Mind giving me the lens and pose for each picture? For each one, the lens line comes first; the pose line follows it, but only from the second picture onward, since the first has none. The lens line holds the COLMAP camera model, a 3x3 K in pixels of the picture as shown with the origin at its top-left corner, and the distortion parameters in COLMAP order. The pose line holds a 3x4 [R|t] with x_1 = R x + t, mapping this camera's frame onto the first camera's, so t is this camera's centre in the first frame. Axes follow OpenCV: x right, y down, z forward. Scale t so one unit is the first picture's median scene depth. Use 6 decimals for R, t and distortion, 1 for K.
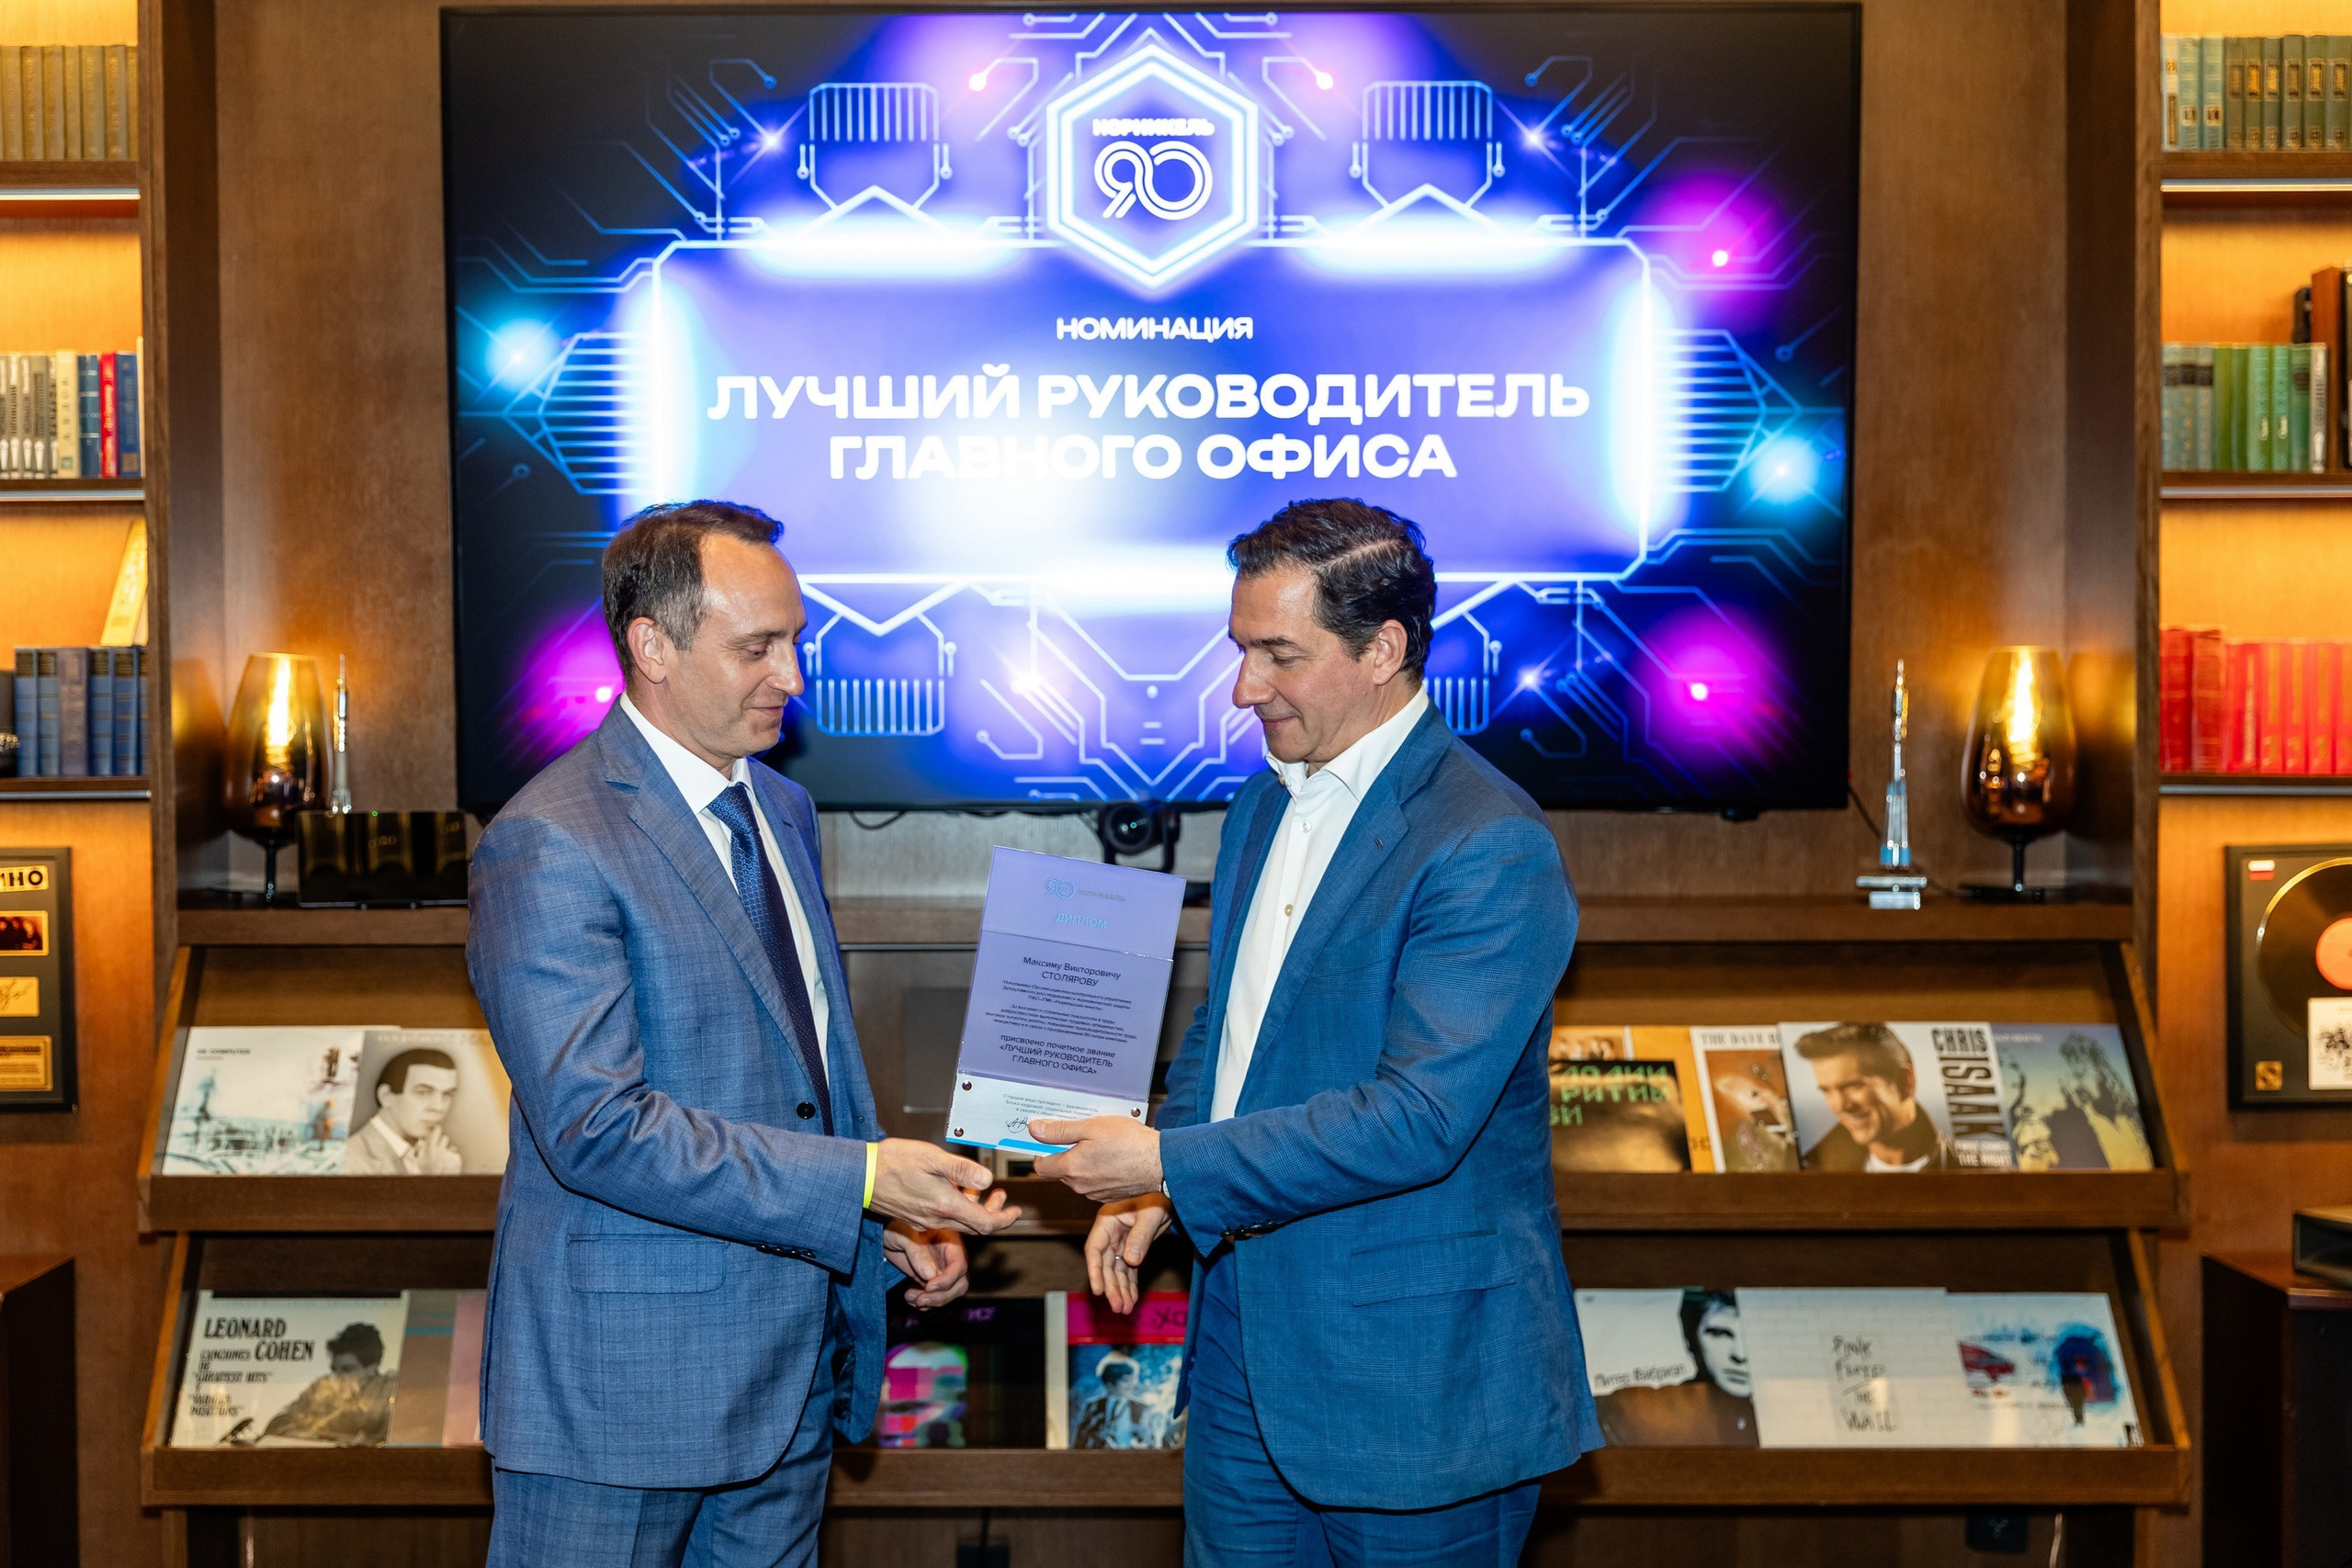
lens RADIAL K [[2860.2, 0, 1005.8], [0, 2860.2, 793.6], [0, 0, 1]] dist [0.011025, 0.000000]
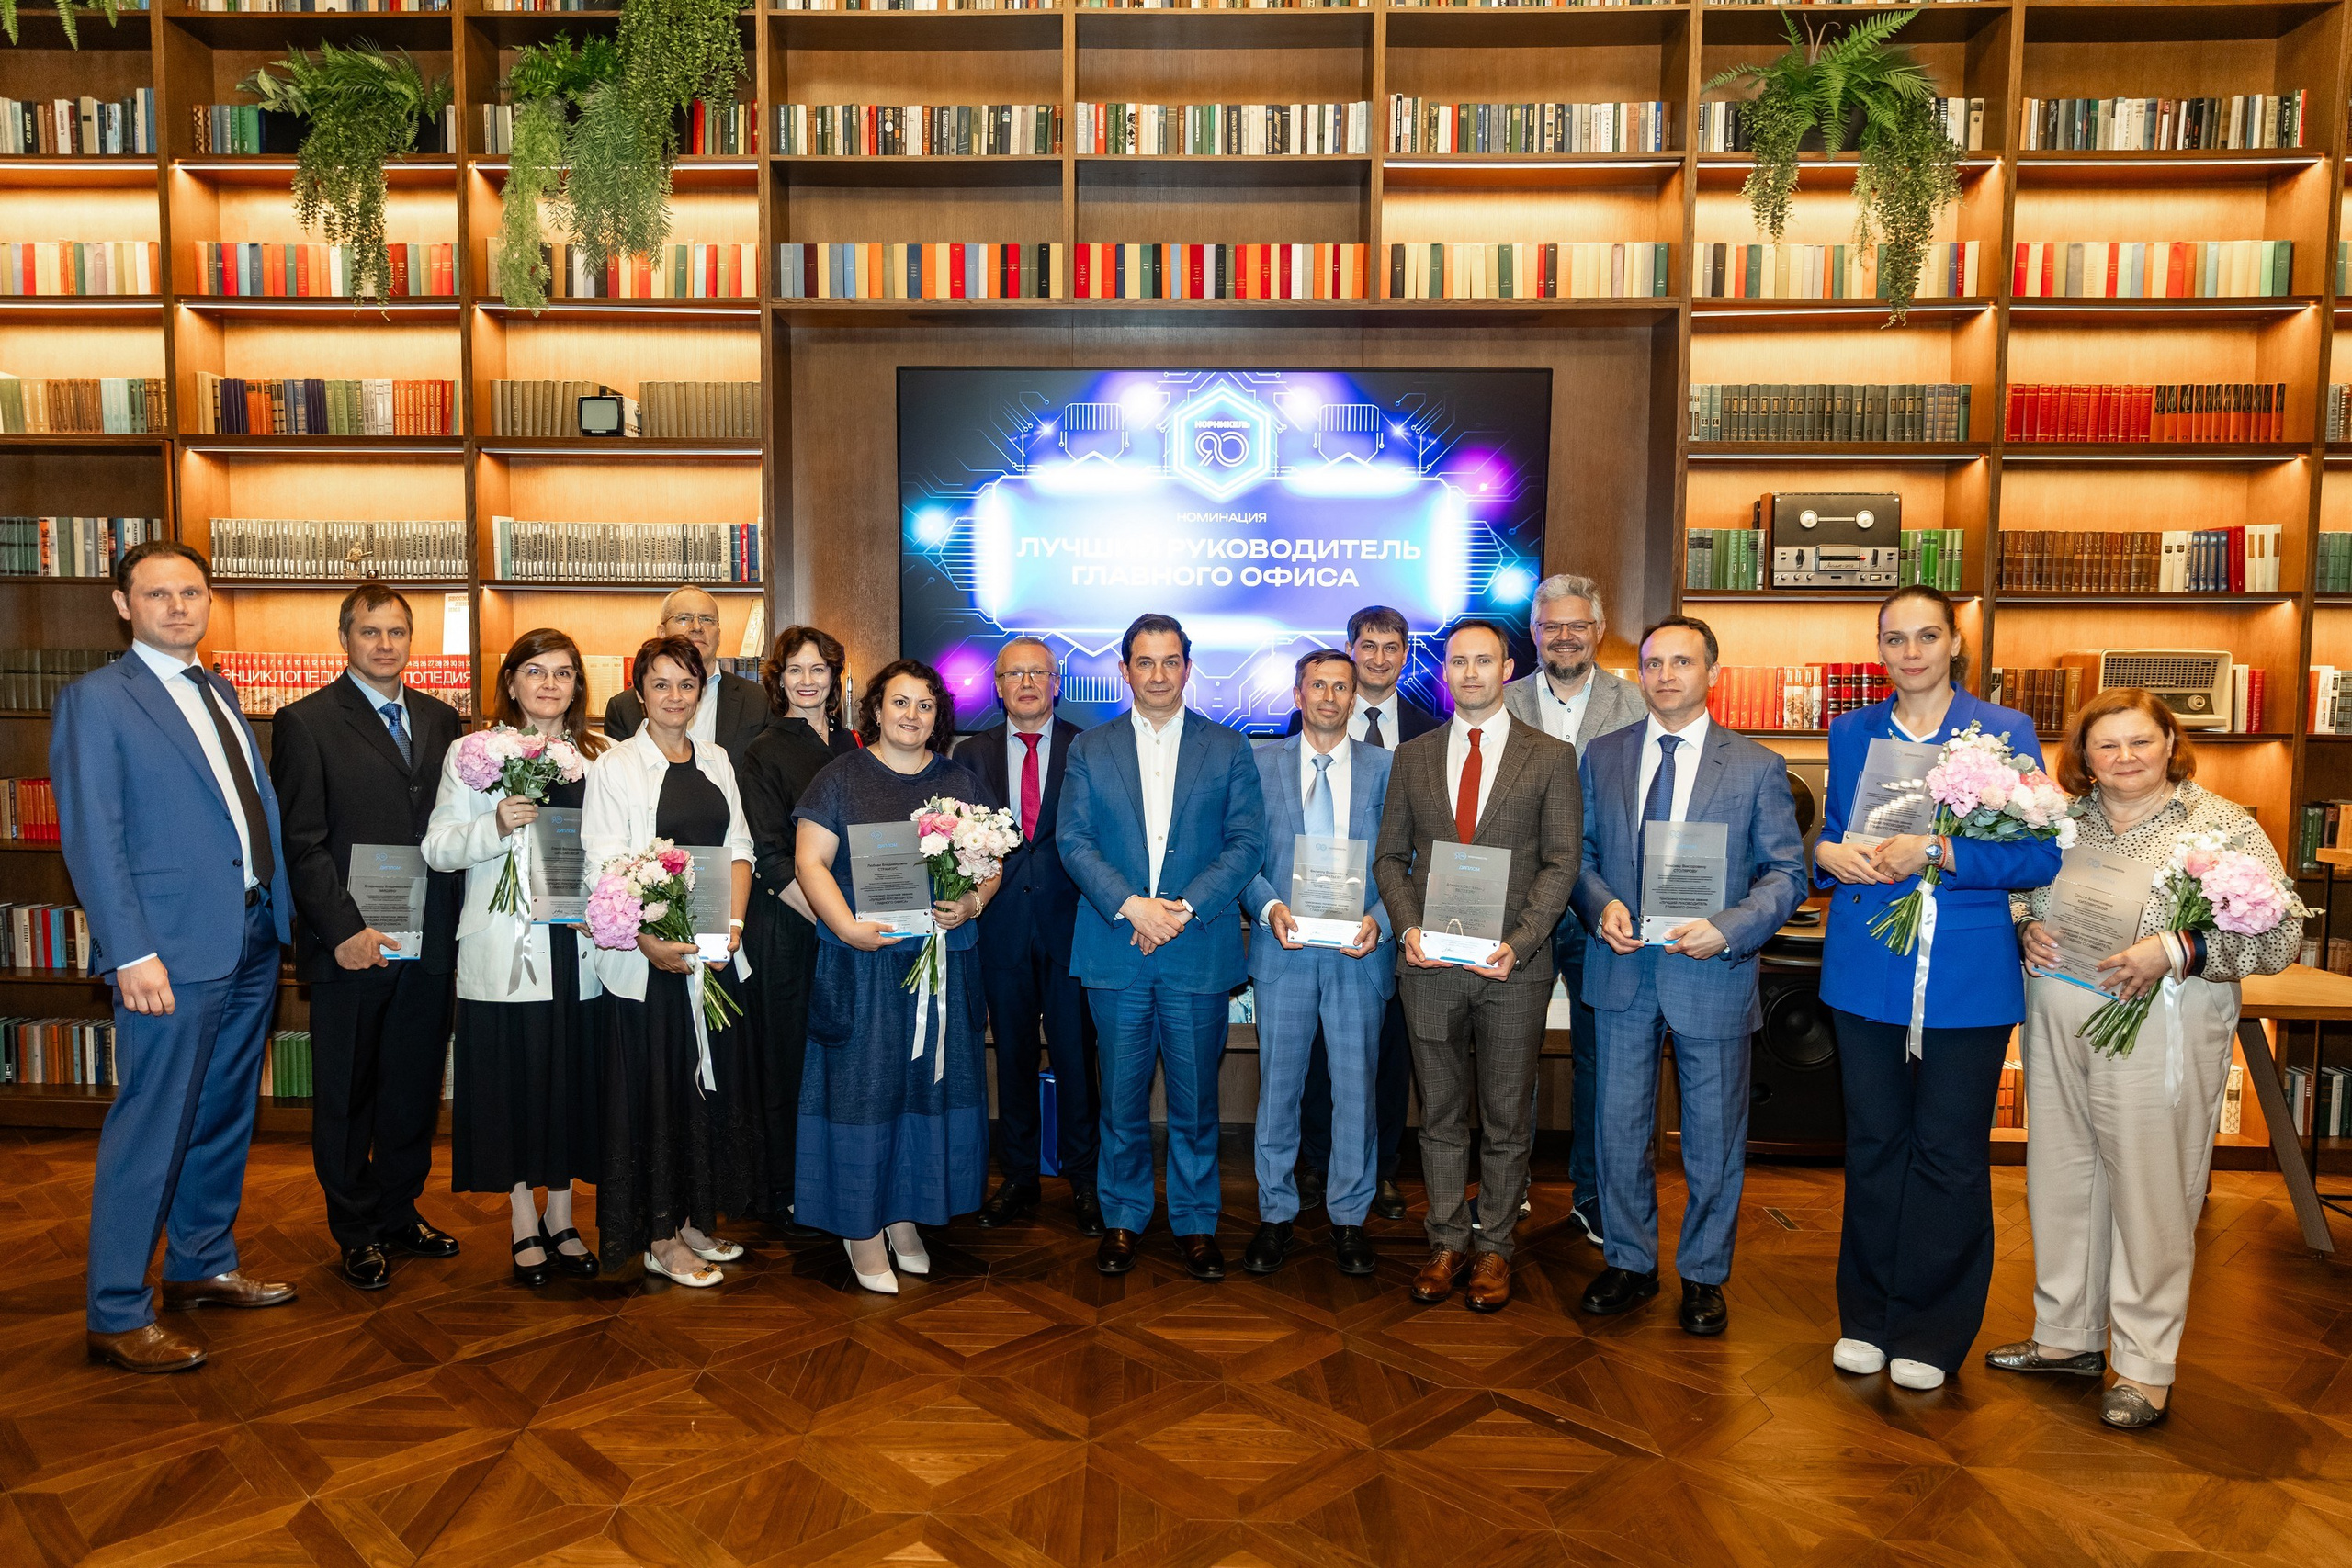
lens RADIAL K [[1627.4, 0, 1090.7], [0, 1627.4, 804.1], [0, 0, 1]] dist [0.023163, 0.002023]
pose [[0.999551, 0.014516, -0.026209, -0.012030], [-0.013267, 0.998796, 0.047219, -0.001440], [0.026863, -0.046850, 0.998541, -0.252738]]
